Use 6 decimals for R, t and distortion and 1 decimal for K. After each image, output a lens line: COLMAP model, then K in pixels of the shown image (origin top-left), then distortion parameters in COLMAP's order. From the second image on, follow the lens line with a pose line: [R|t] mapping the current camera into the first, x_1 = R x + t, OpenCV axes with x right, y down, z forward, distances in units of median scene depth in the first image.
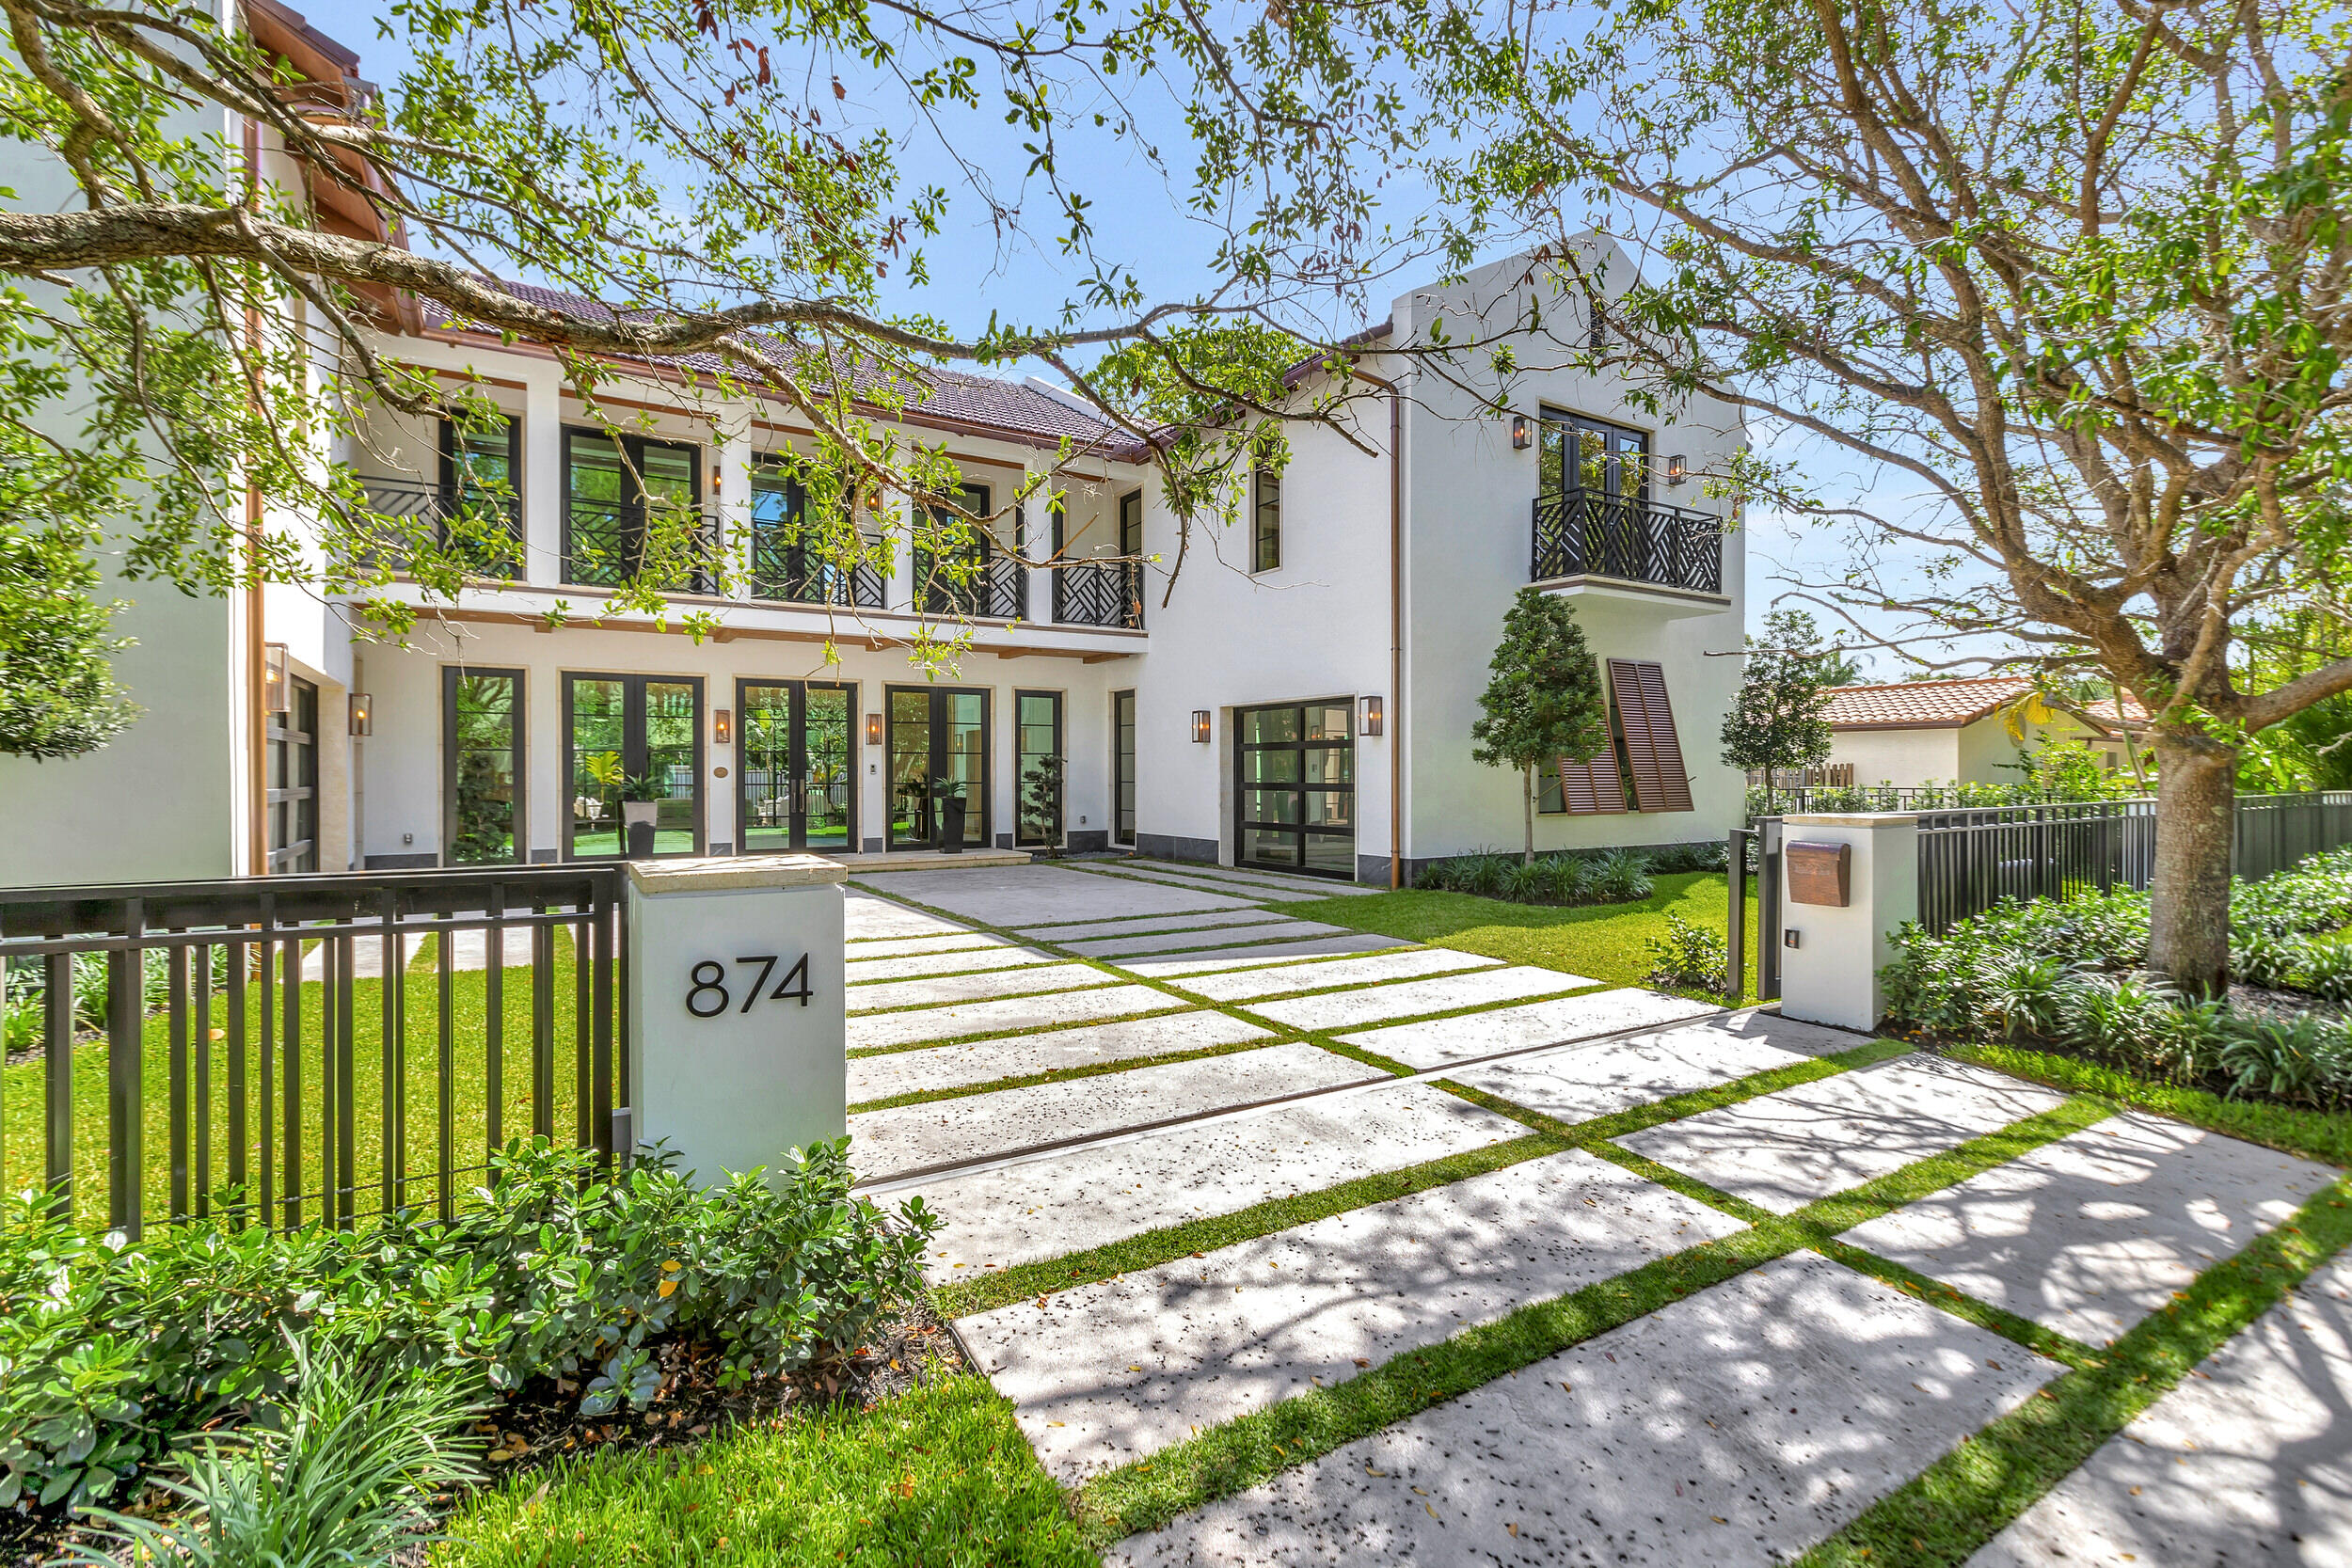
lens RADIAL K [[1072.3, 0, 1176.0], [0, 1072.3, 784.0], [0, 0, 1]] dist [0.004306, 0.000040]
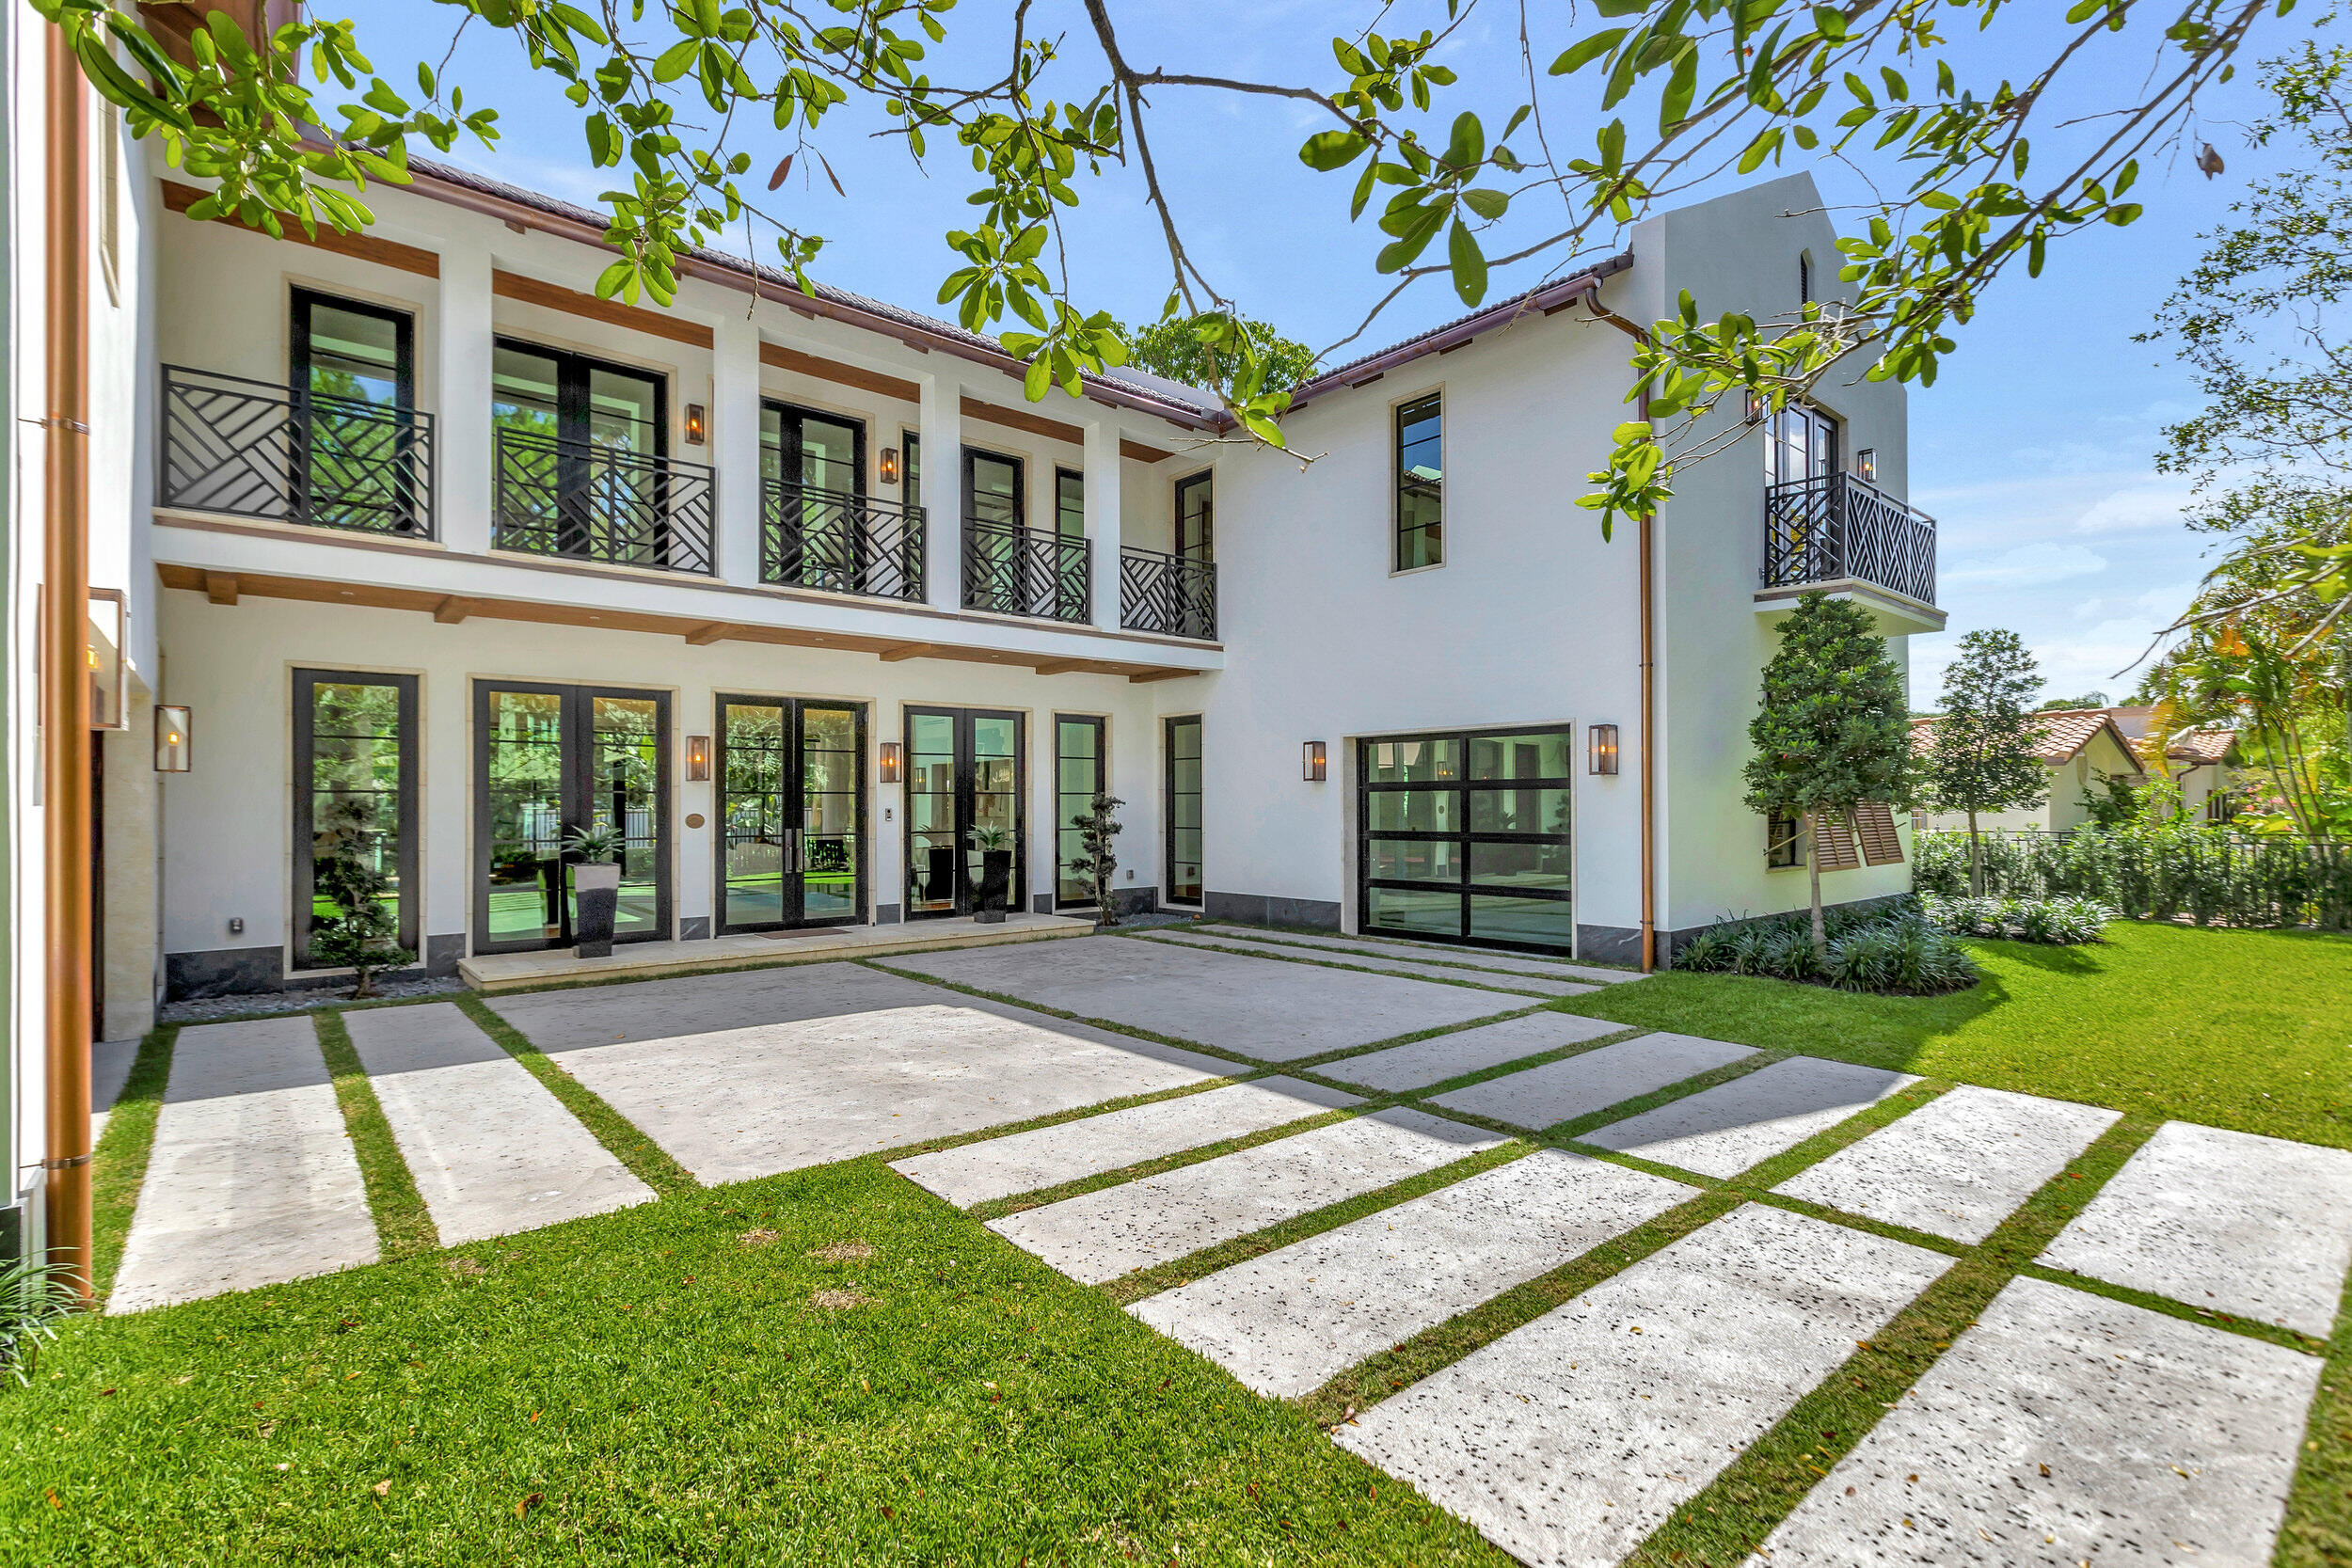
lens RADIAL K [[1083.9, 0, 1168.7], [0, 1083.9, 805.6], [0, 0, 1]] dist [0.000747, 0.000201]
pose [[0.988724, -0.002189, 0.149731, -0.466350], [0.003639, 0.999949, -0.009412, -0.028714], [-0.149703, 0.009851, 0.988682, 0.474526]]
